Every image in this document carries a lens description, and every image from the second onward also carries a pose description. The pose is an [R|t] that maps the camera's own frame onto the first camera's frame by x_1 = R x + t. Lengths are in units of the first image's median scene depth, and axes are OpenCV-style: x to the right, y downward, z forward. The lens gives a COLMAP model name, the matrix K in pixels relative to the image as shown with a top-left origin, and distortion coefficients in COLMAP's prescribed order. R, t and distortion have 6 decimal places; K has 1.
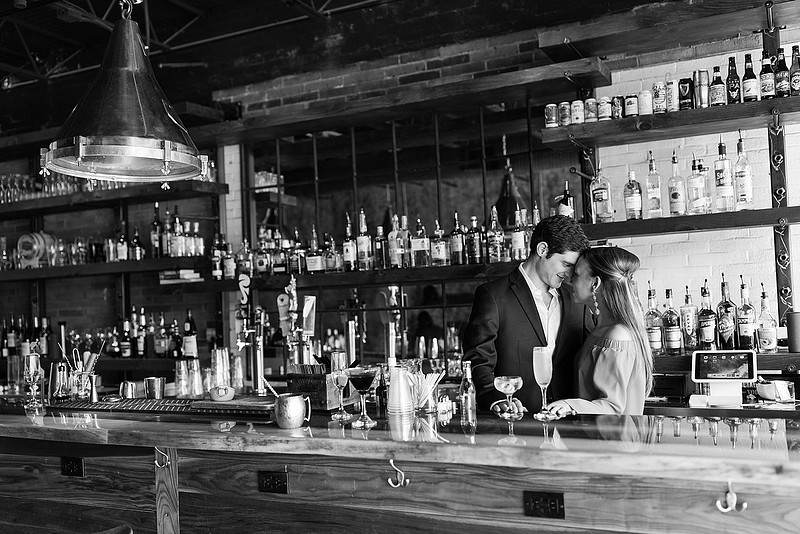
lens RADIAL K [[810.8, 0, 400.0], [0, 810.8, 267.1], [0, 0, 1]] dist [-0.002300, 0.000000]
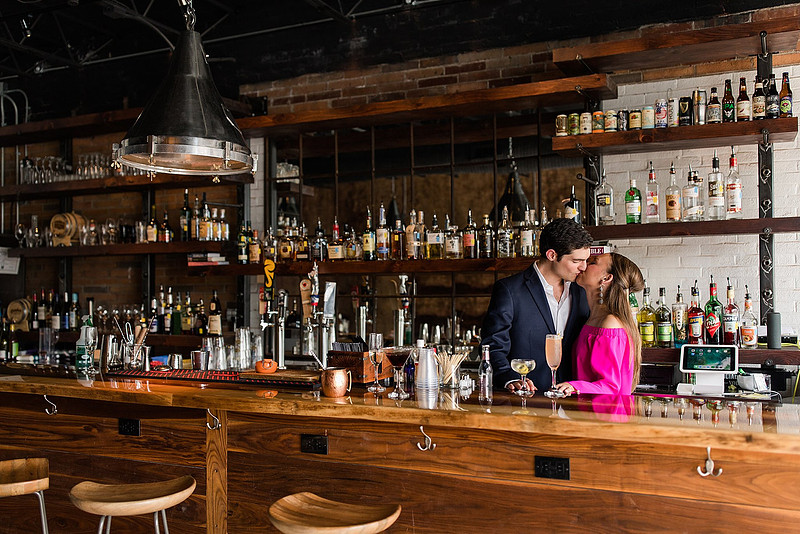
lens RADIAL K [[810.8, 0, 399.9], [0, 810.8, 268.2], [0, 0, 1]] dist [-0.002300, 0.000000]
pose [[0.999308, 0.035738, 0.010321, -0.037911], [-0.035909, 0.999213, 0.016868, -0.005342], [-0.009710, -0.017227, 0.999804, -0.099763]]
